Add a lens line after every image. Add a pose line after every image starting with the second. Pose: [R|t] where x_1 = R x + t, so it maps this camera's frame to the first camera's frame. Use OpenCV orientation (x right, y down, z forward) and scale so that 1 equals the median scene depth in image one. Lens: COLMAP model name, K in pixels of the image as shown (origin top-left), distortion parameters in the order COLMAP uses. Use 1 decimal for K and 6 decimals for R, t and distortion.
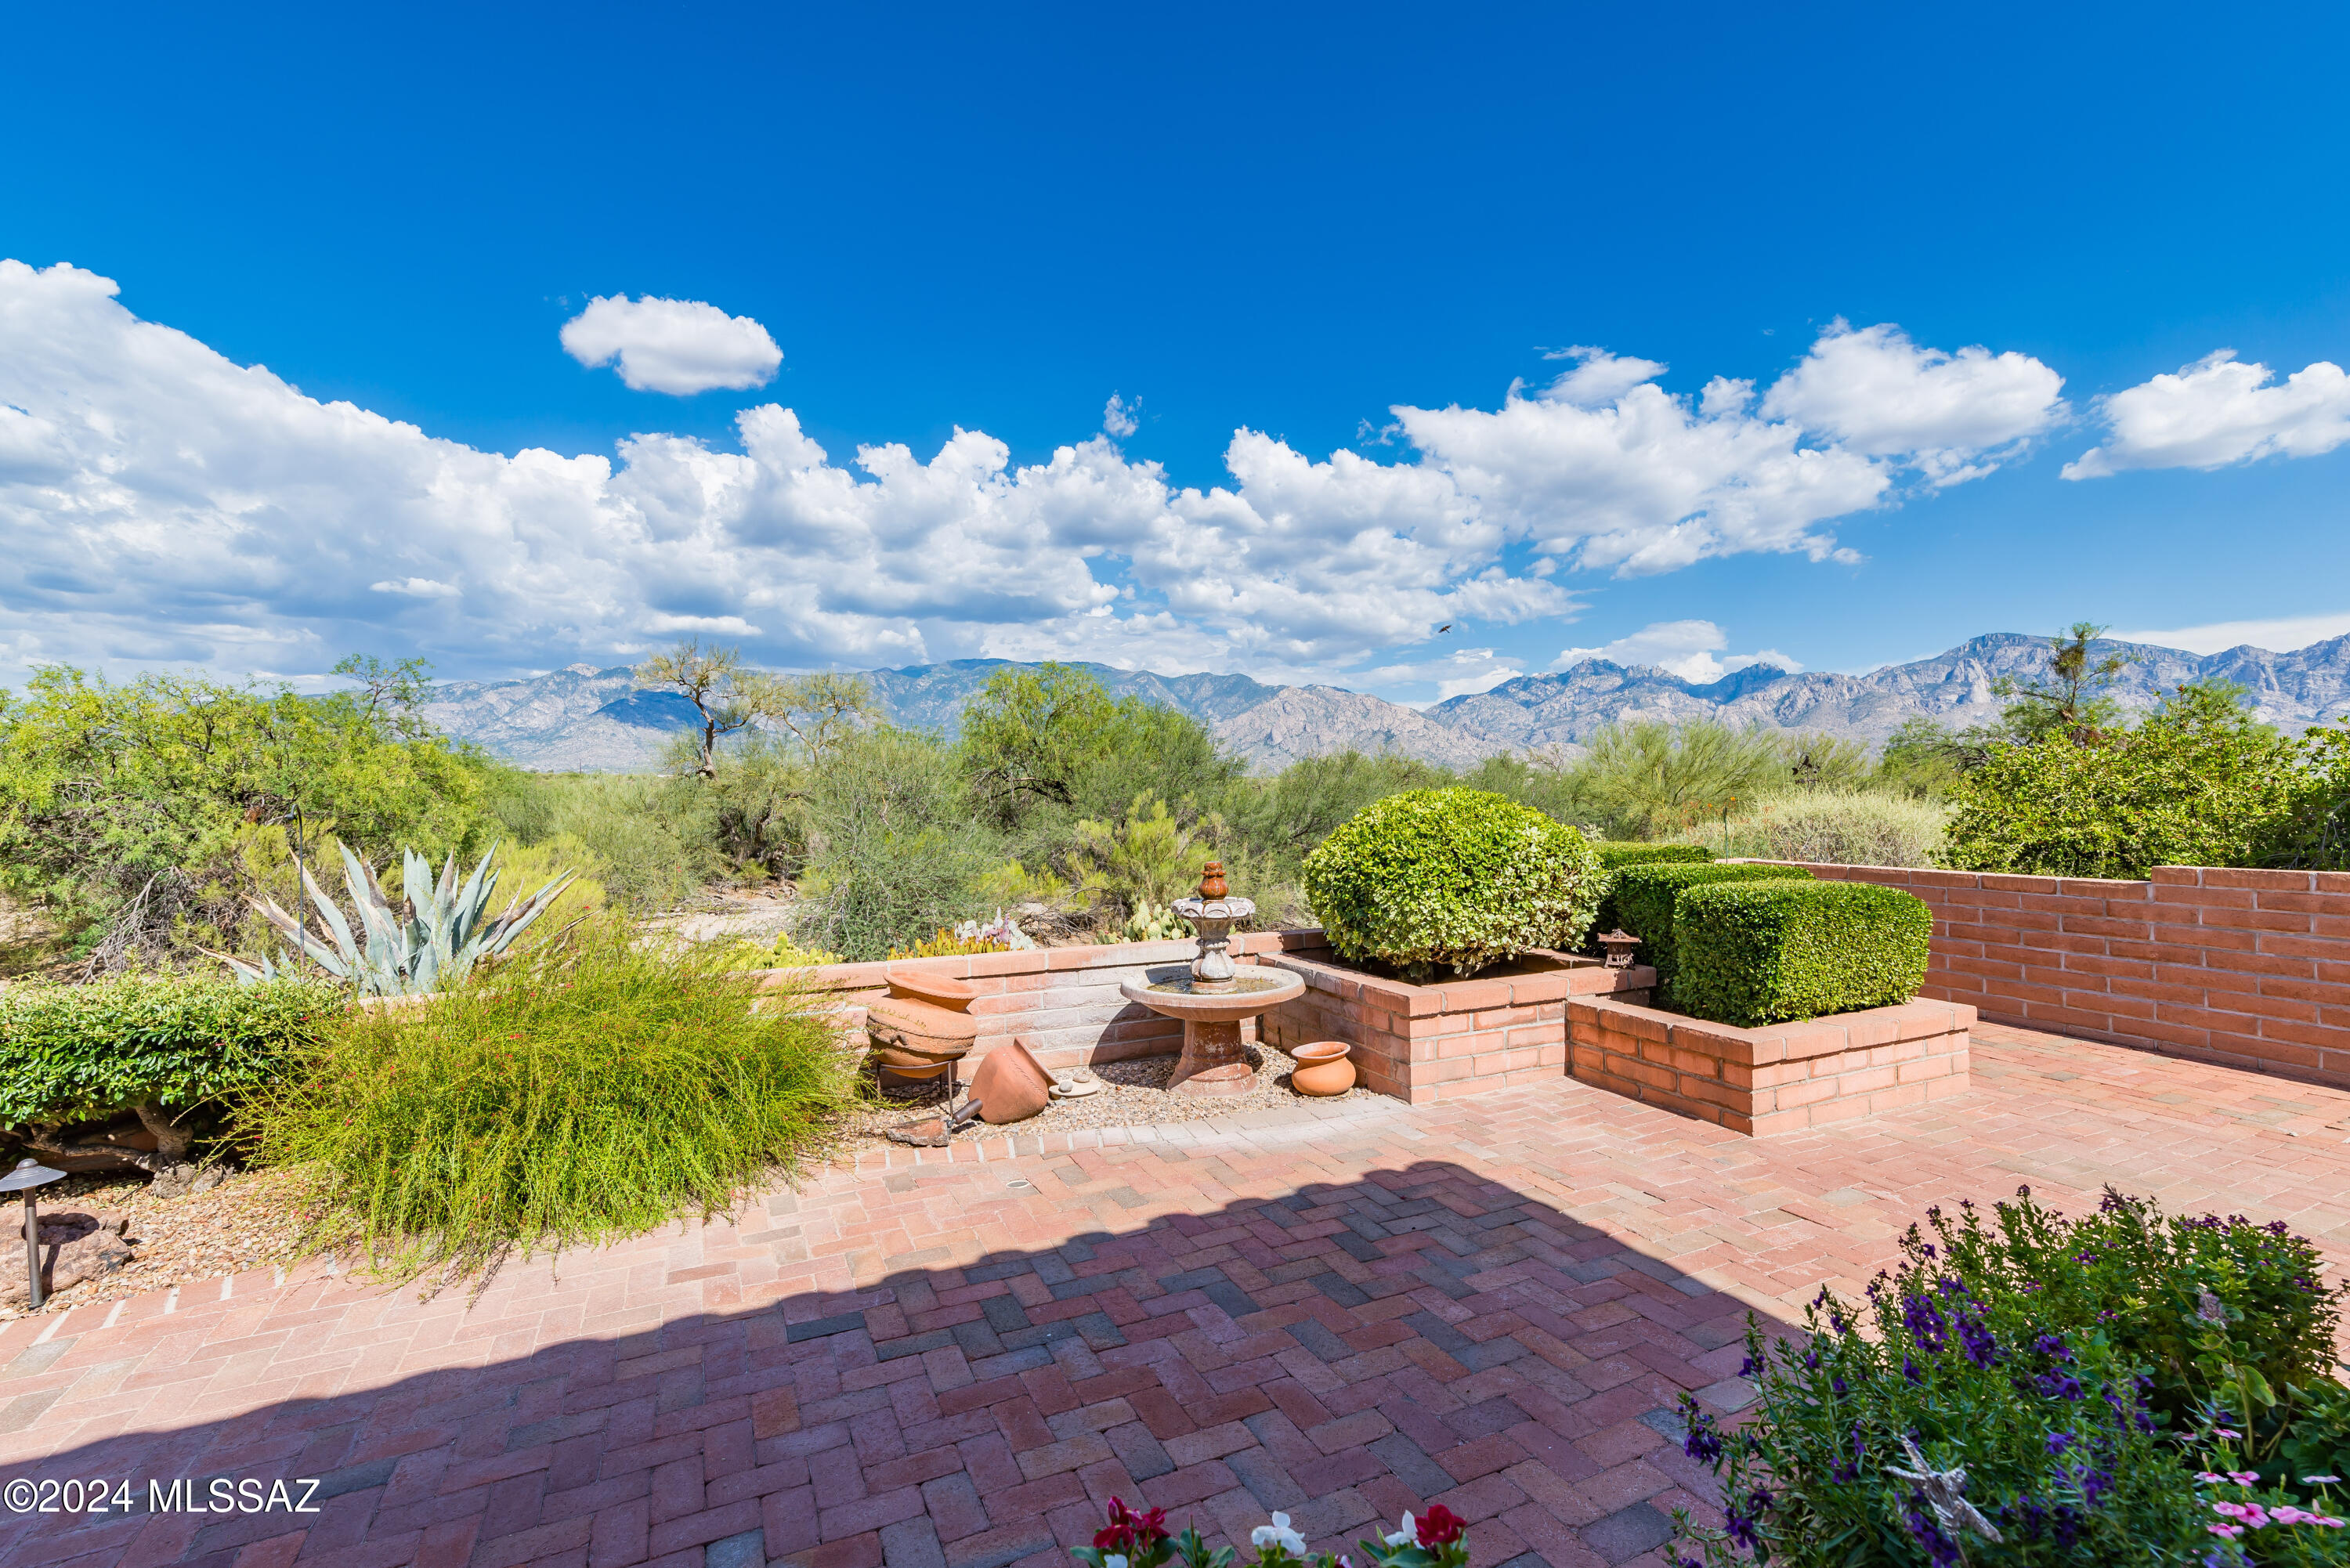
lens RADIAL K [[1006.7, 0, 1175.0], [0, 1006.7, 784.0], [0, 0, 1]] dist [0.004479, 0.000133]
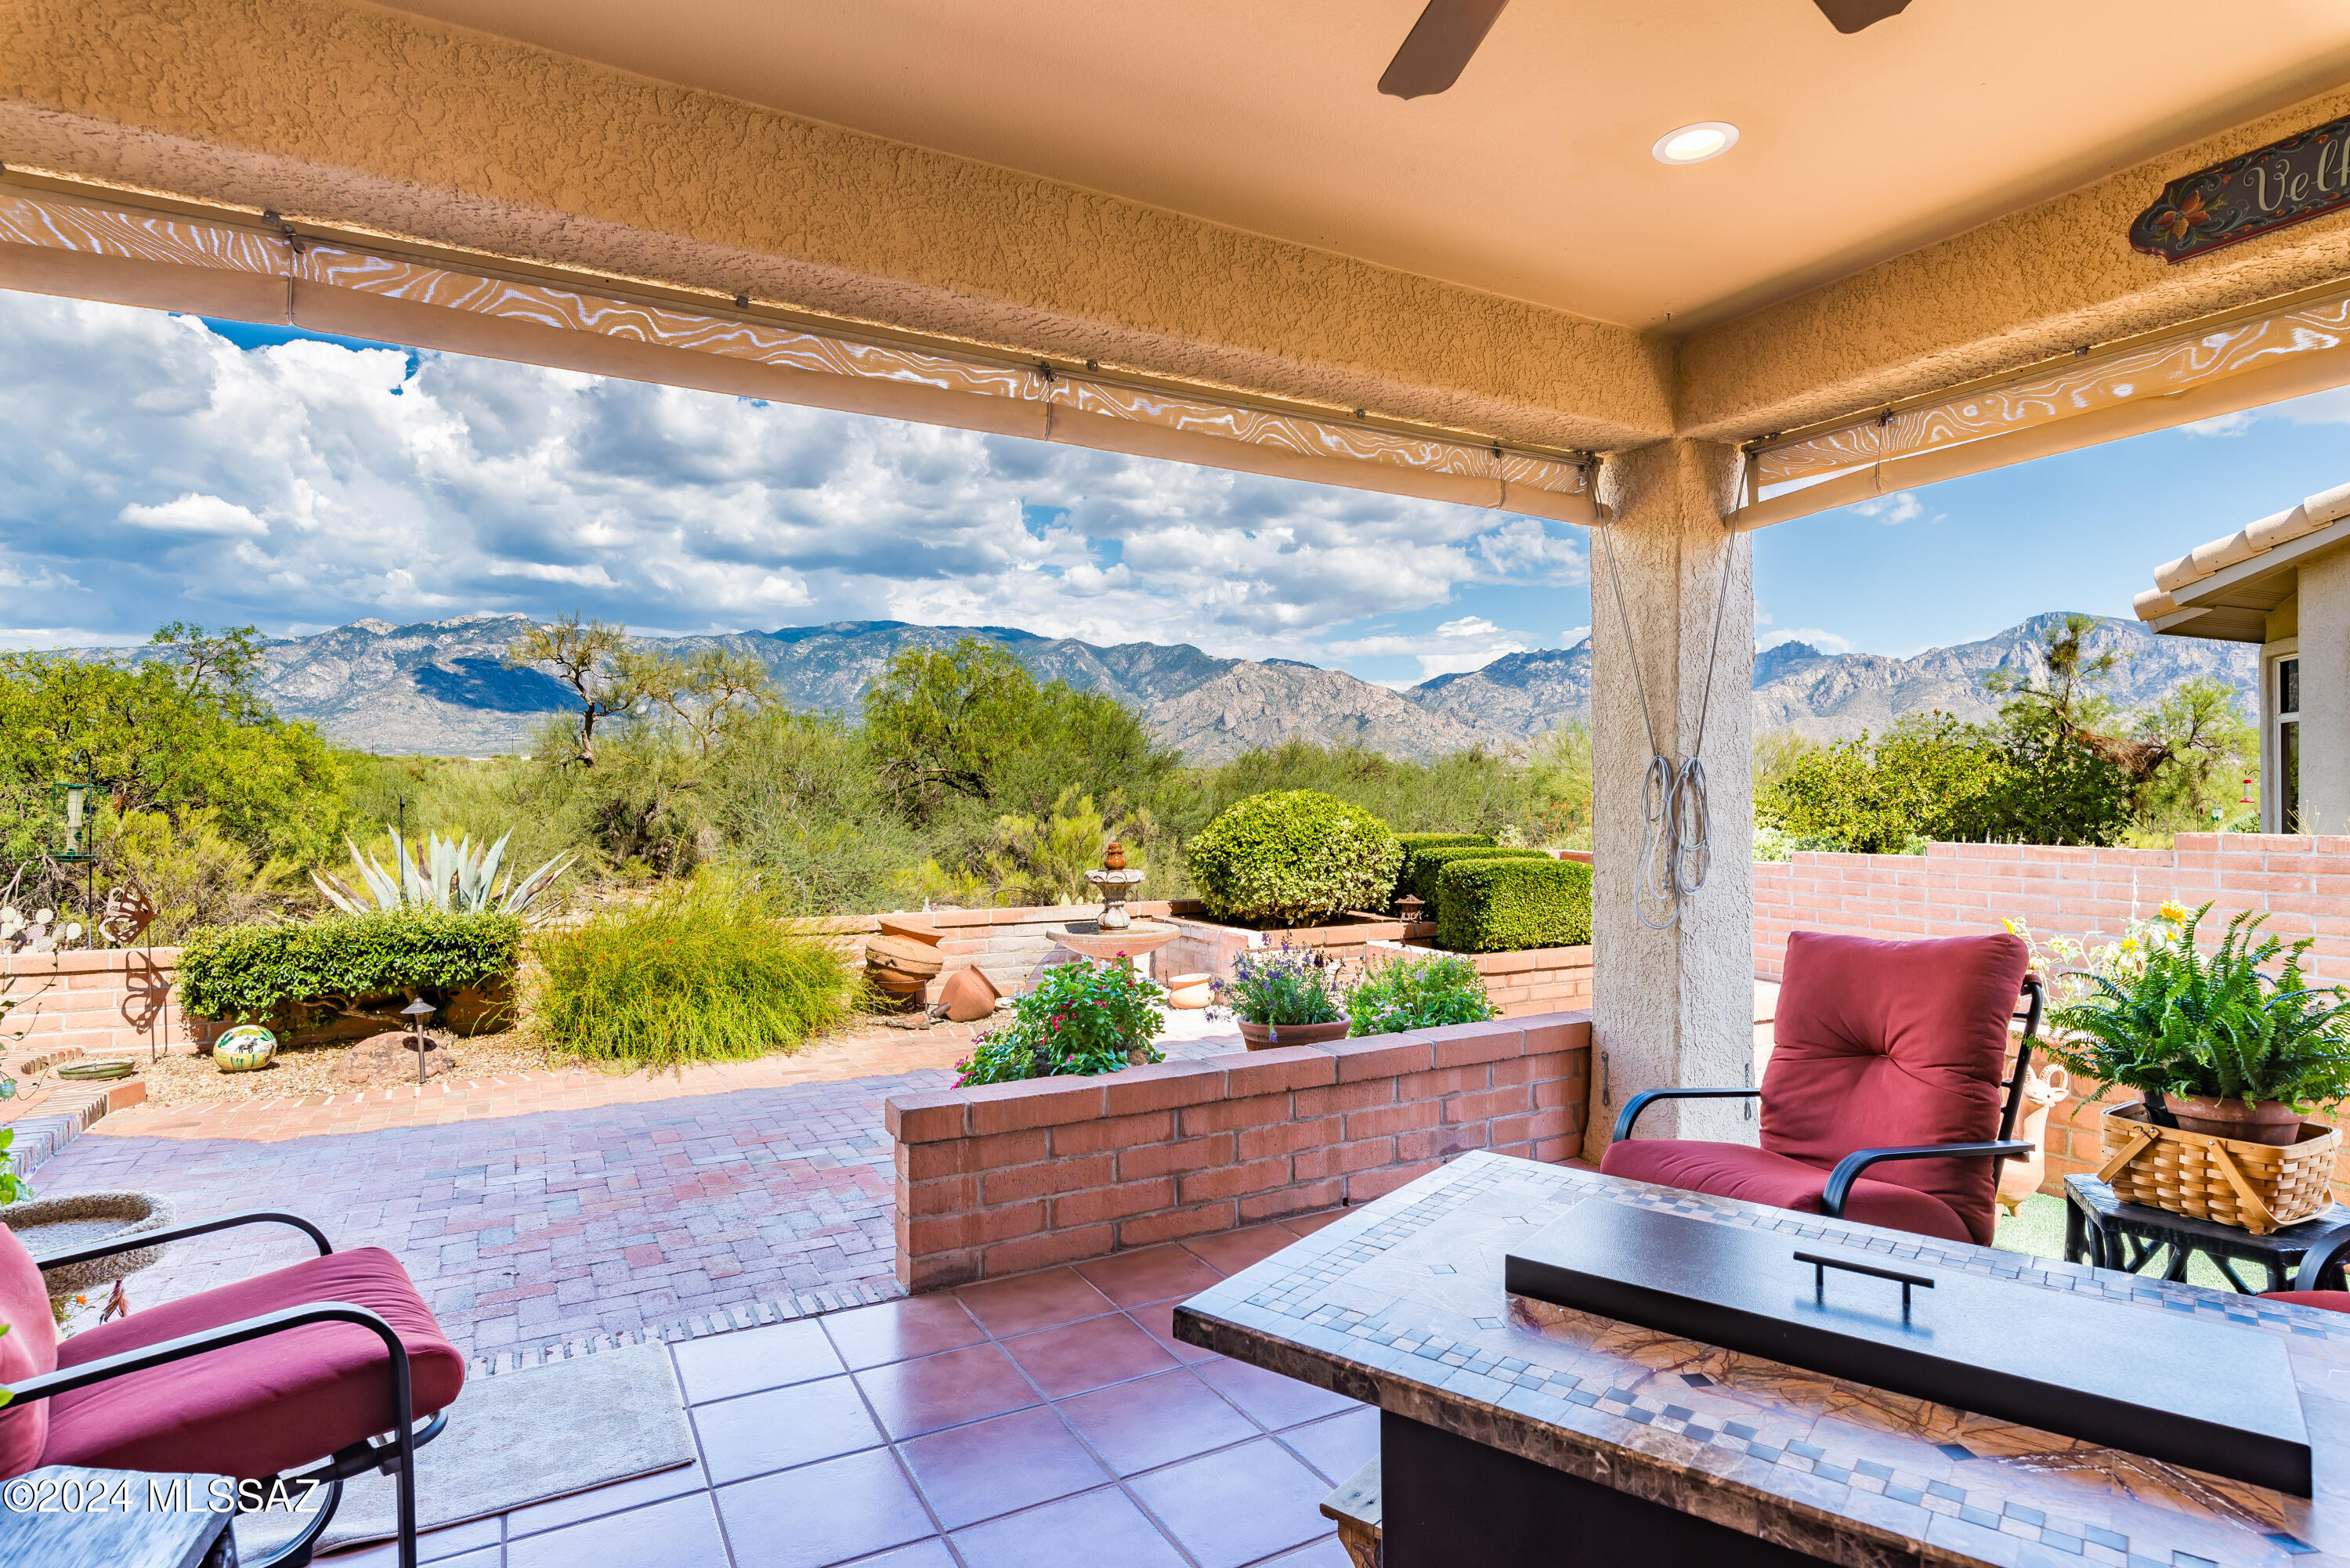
lens RADIAL K [[1204.9, 0, 1175.0], [0, 1204.9, 784.0], [0, 0, 1]] dist [-0.002072, -0.000062]
pose [[0.998378, 0.010276, 0.056005, 0.023172], [-0.010648, 0.999923, 0.006344, -0.012348], [-0.055935, -0.006930, 0.998410, -0.558058]]
